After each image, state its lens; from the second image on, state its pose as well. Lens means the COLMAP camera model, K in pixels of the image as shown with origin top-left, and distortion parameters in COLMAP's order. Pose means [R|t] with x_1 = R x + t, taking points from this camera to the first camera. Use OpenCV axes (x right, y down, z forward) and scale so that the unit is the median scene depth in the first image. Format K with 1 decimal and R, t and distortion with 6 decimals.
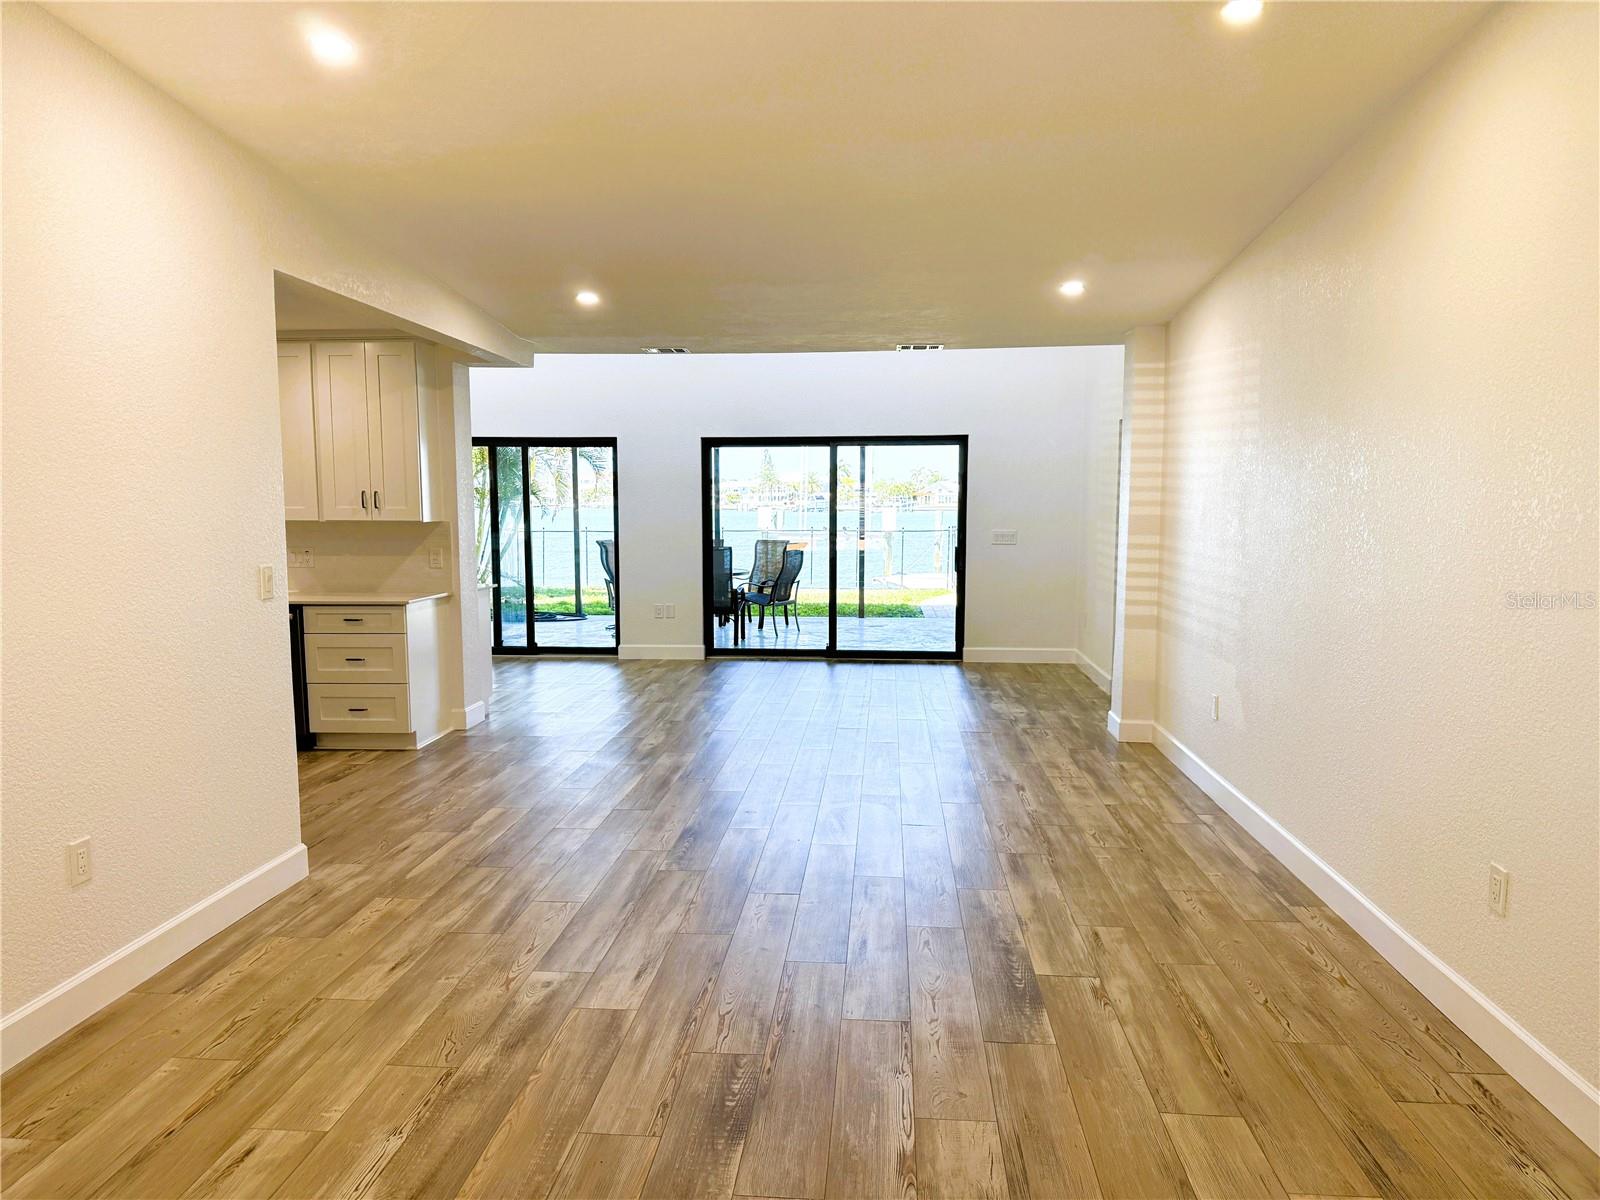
lens RADIAL K [[1125.9, 0, 793.9], [0, 1125.9, 622.7], [0, 0, 1]] dist [0.057970, -0.071286]
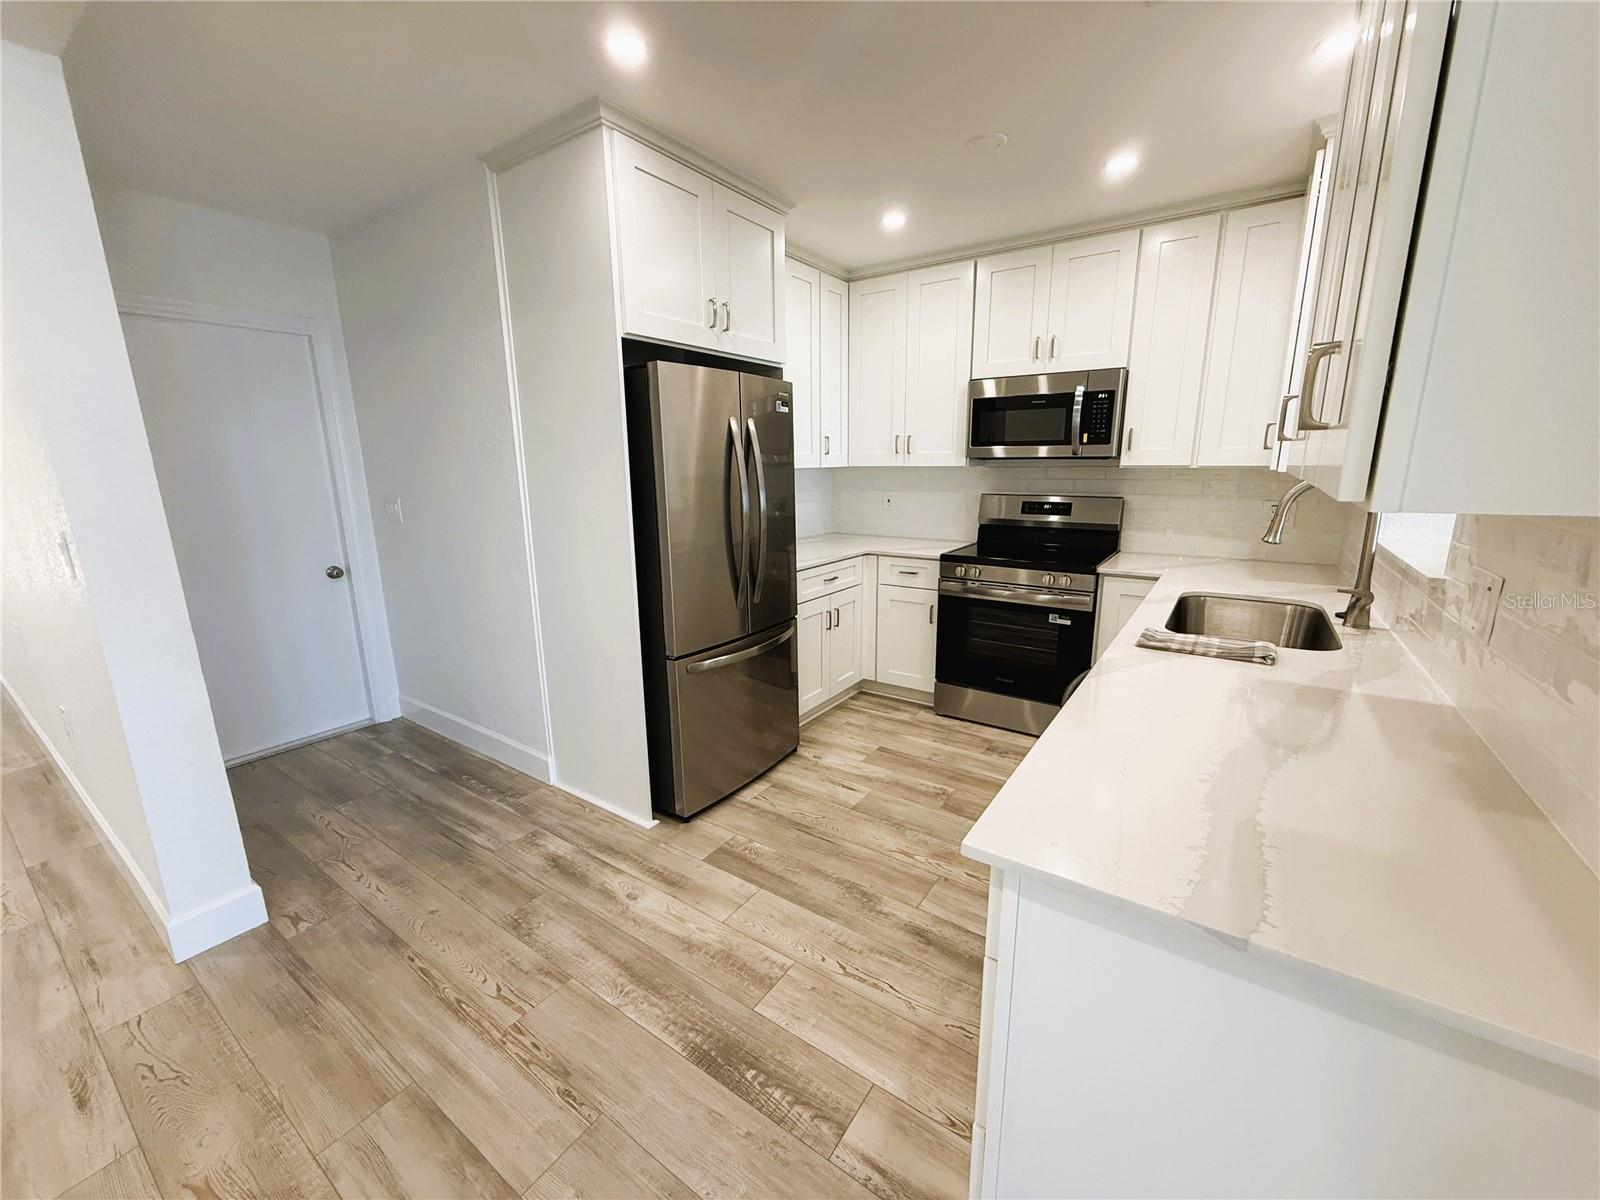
lens RADIAL K [[637.4, 0, 797.9], [0, 637.4, 601.5], [0, 0, 1]] dist [0.000417, 0.000042]
pose [[-0.497940, 0.195782, -0.844823, -0.317771], [-0.082865, 0.958984, 0.271079, -0.139328], [0.863244, 0.204988, -0.461292, 1.446075]]
